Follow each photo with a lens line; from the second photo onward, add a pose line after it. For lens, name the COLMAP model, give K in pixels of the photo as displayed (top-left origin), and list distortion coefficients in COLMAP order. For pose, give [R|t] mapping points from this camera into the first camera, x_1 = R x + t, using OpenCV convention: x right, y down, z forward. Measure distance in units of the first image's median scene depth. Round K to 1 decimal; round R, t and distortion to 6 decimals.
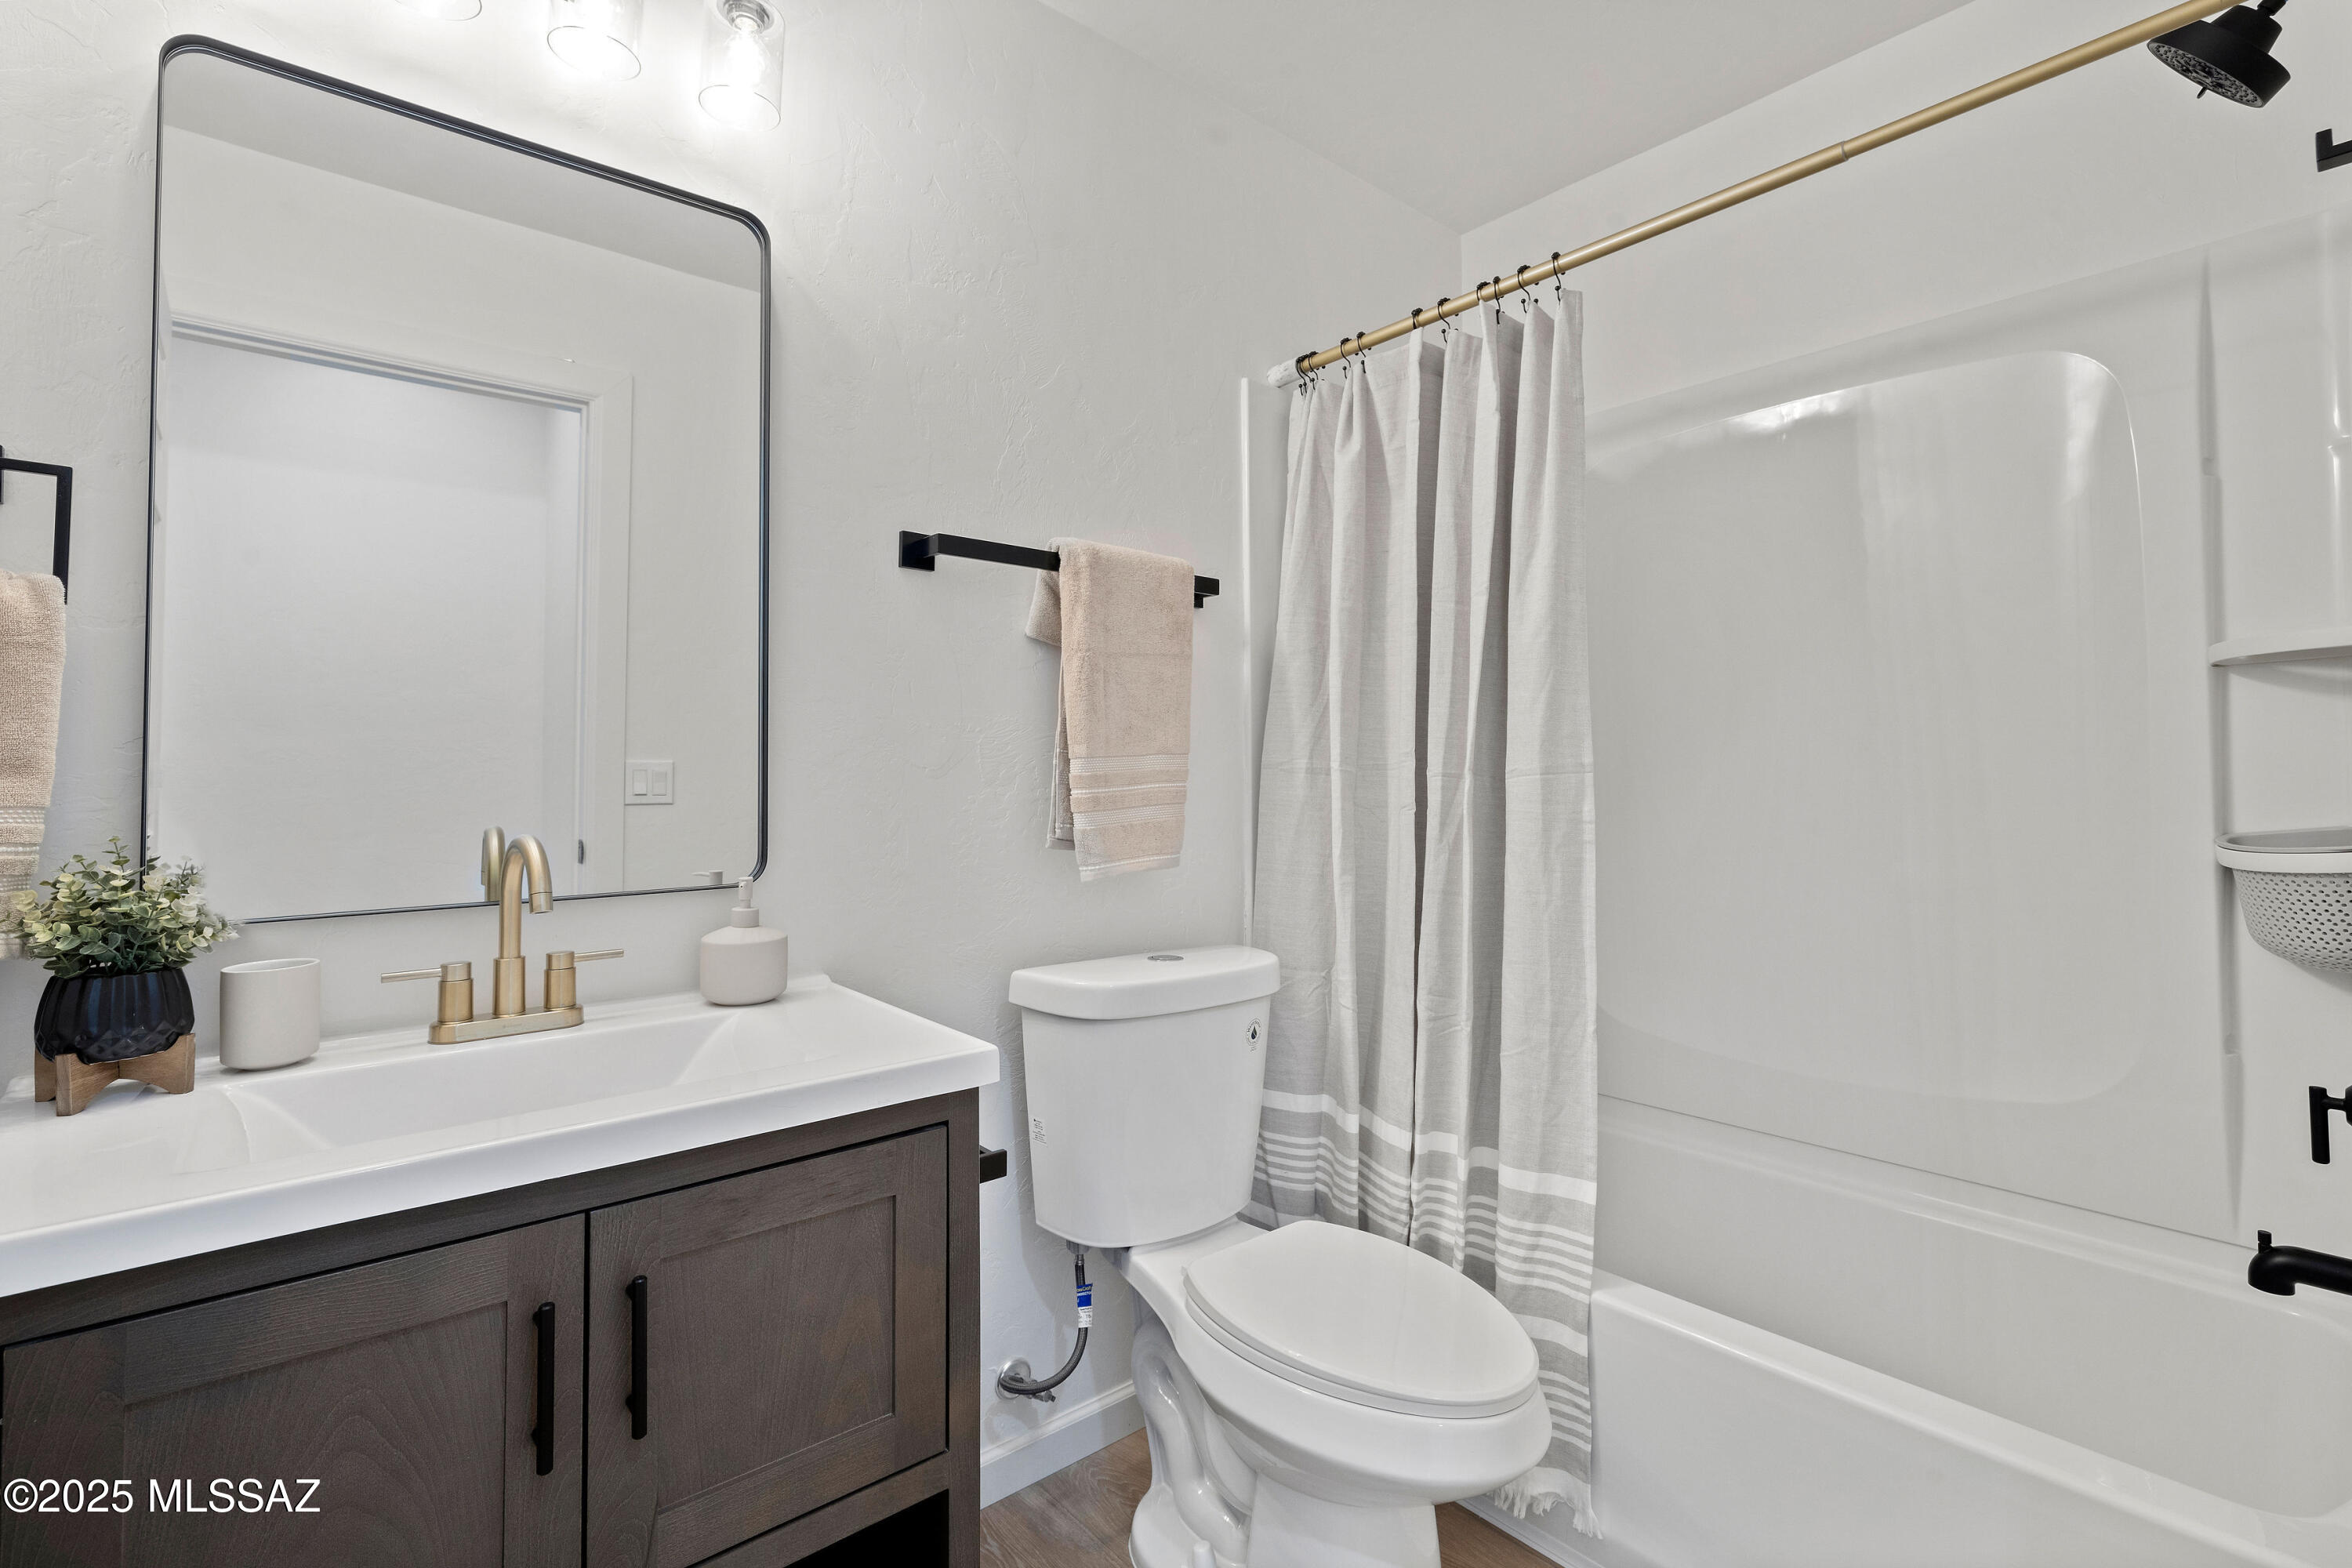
lens RADIAL K [[1069.9, 0, 1172.6], [0, 1069.9, 758.1], [0, 0, 1]] dist [-0.003629, 0.000155]
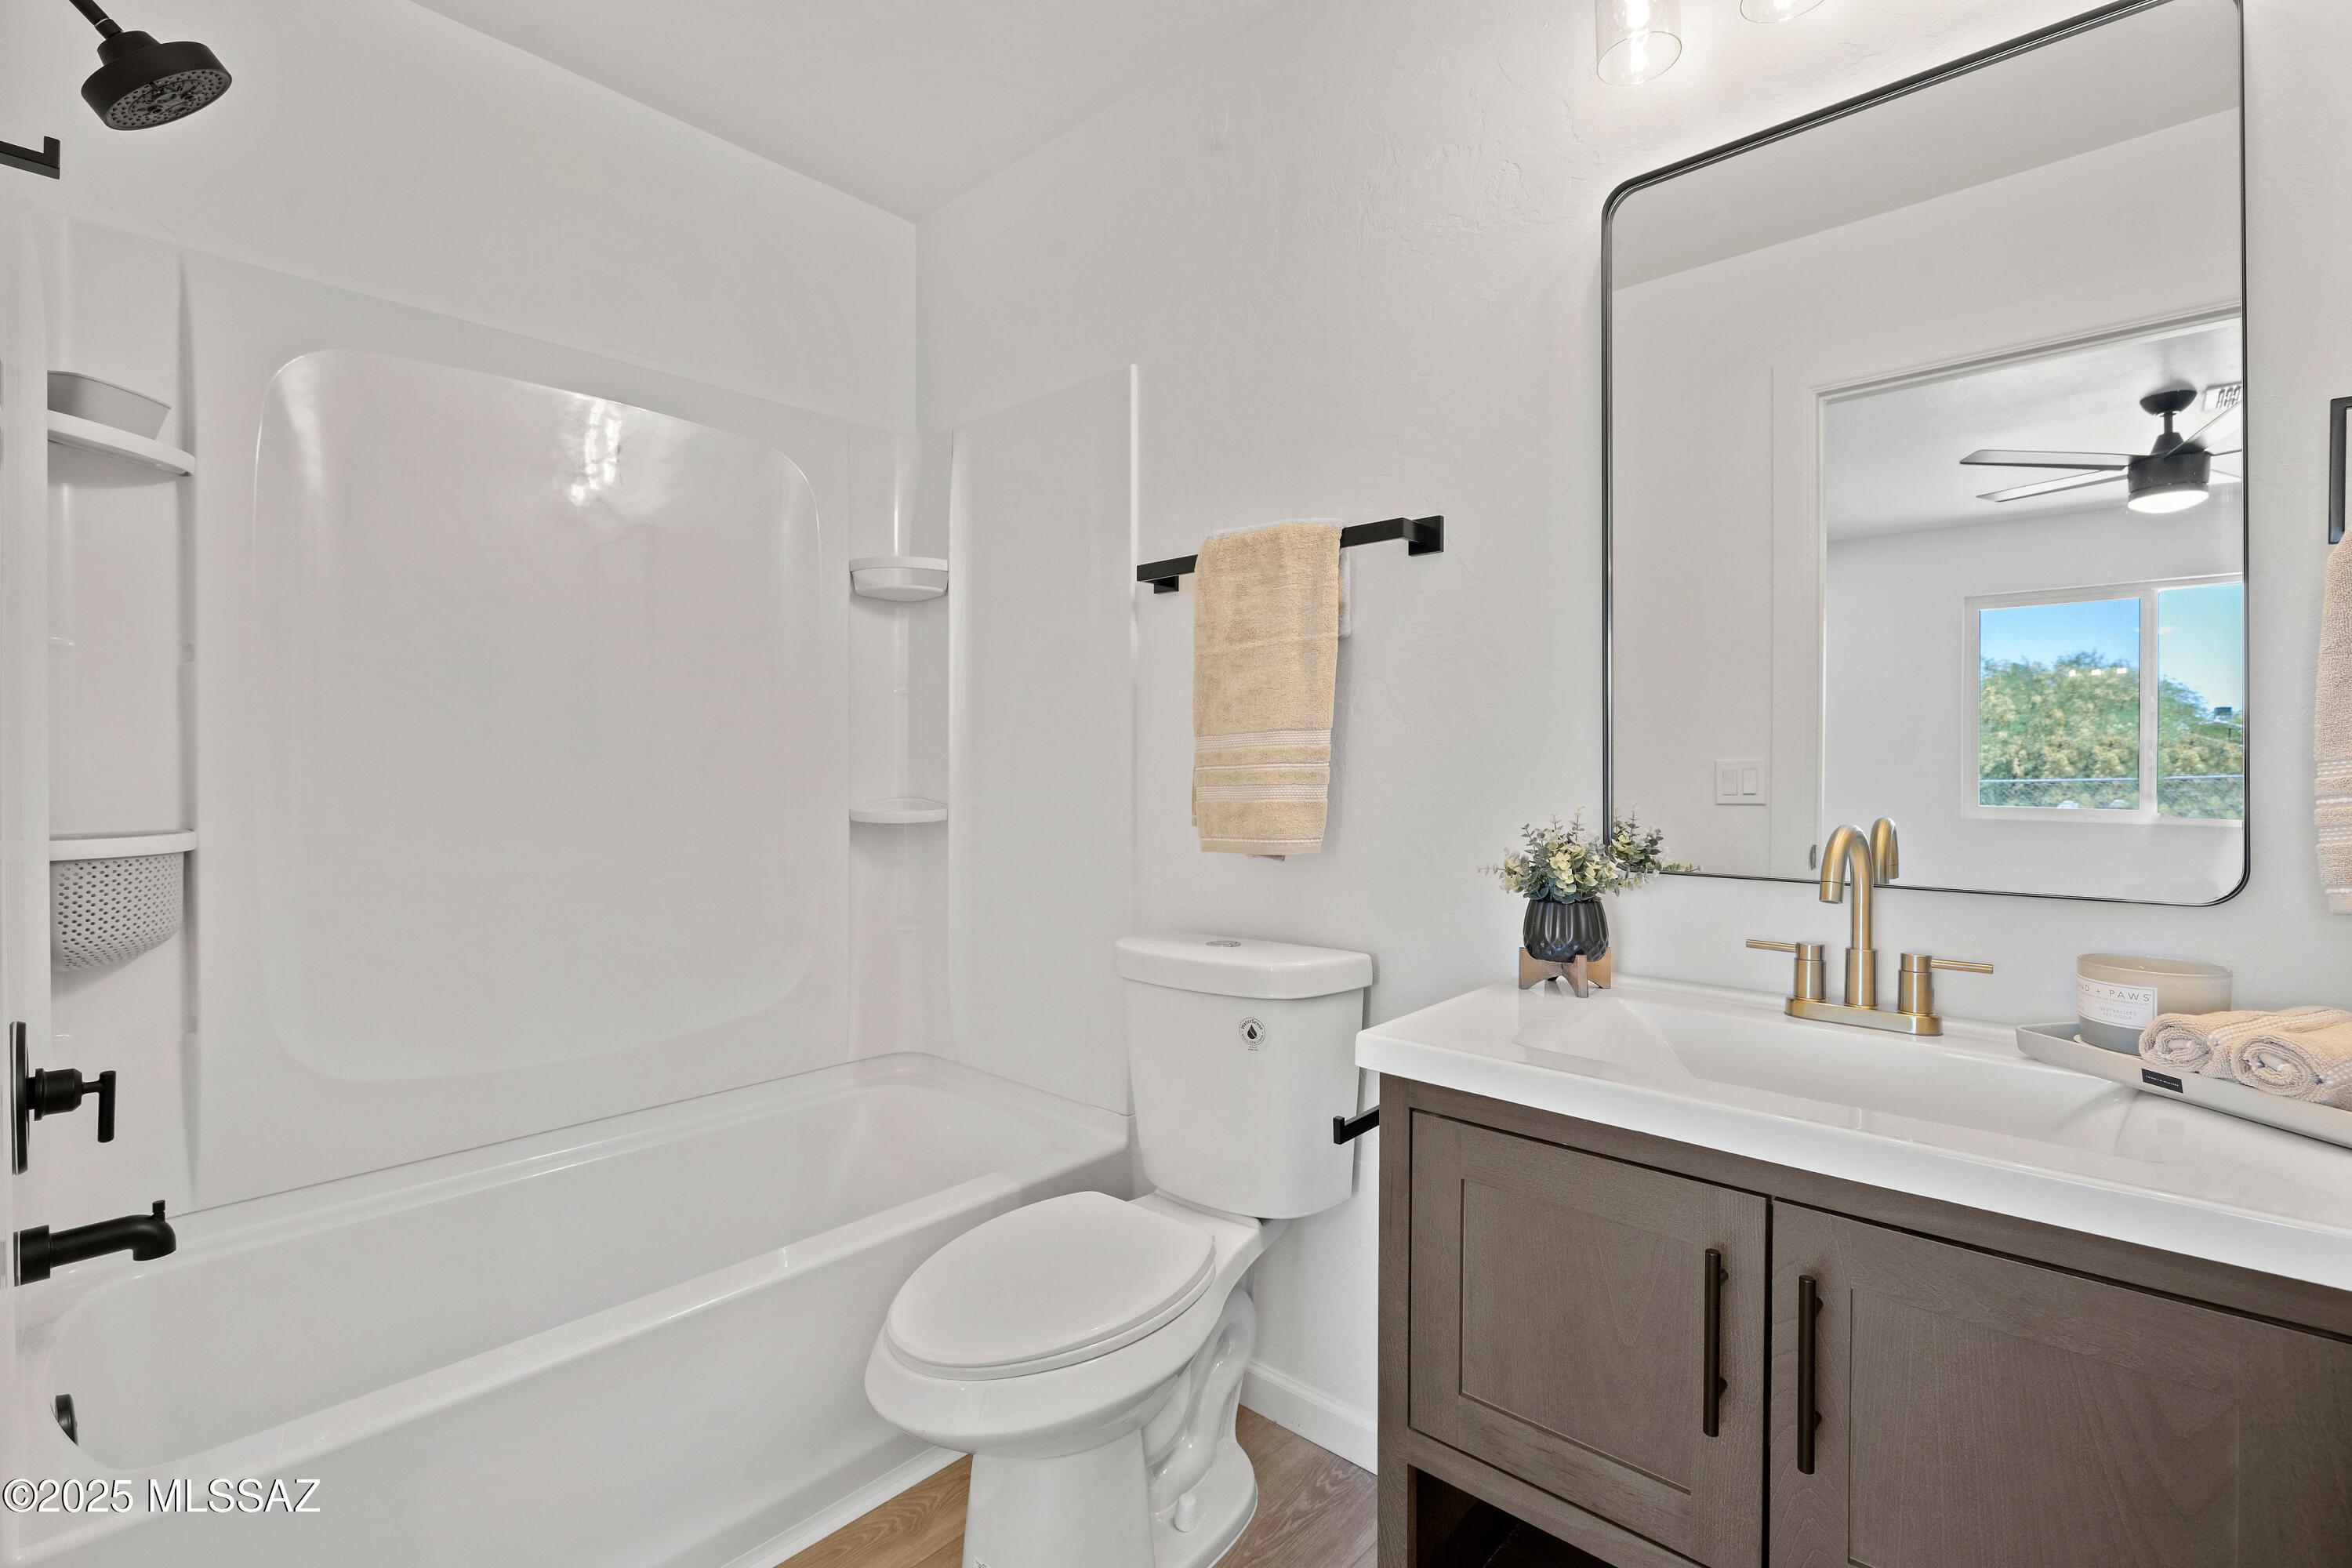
lens RADIAL K [[1067.1, 0, 1131.7], [0, 1067.1, 763.2], [0, 0, 1]] dist [-0.002382, -0.000275]
pose [[0.120203, 0.011371, -0.992684, 0.275647], [0.001518, 0.999931, 0.011638, 0.003729], [0.992748, -0.002905, 0.120177, 0.221424]]
